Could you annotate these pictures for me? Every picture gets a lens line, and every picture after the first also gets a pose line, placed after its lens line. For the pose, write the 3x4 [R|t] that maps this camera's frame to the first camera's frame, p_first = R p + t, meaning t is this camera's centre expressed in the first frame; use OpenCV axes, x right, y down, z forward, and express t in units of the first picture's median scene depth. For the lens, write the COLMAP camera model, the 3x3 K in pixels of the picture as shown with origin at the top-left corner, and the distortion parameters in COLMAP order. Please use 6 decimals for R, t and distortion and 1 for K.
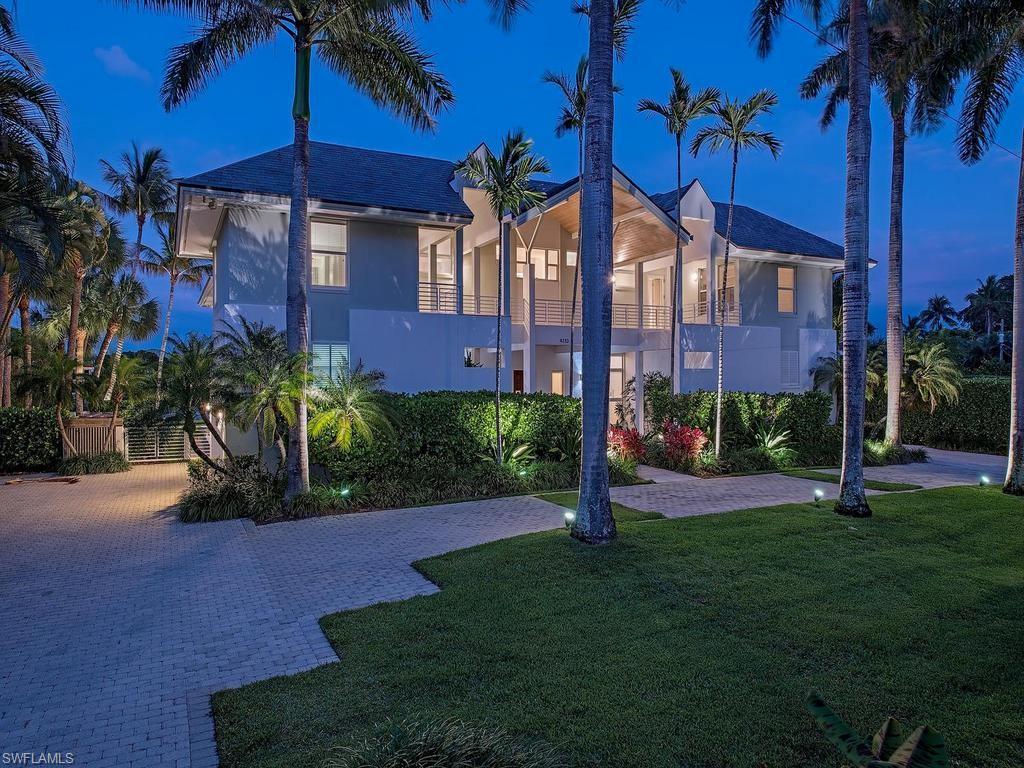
lens RADIAL K [[713.1, 0, 511.6], [0, 713.1, 384.6], [0, 0, 1]] dist [0.005778, 0.000225]
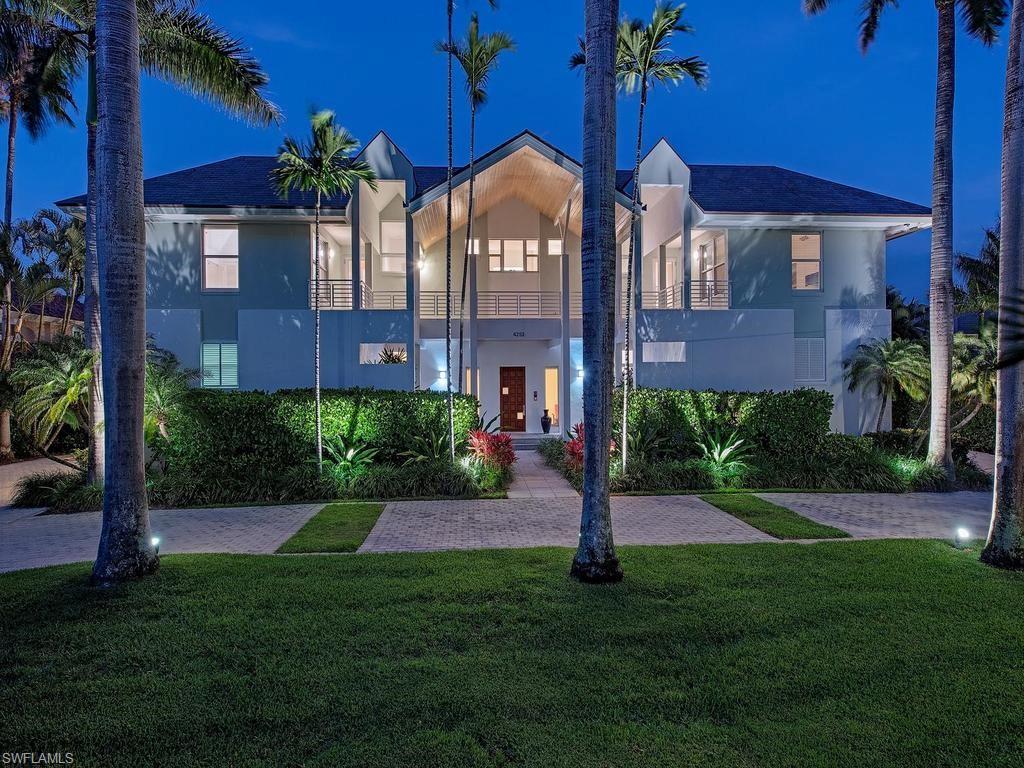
lens RADIAL K [[600.3, 0, 512.3], [0, 600.3, 384.0], [0, 0, 1]] dist [0.000193, -0.000165]
pose [[0.918592, -0.001218, -0.395206, 0.383630], [0.002857, 0.999990, 0.003558, 0.000811], [0.395197, -0.004398, 0.918586, 0.279395]]
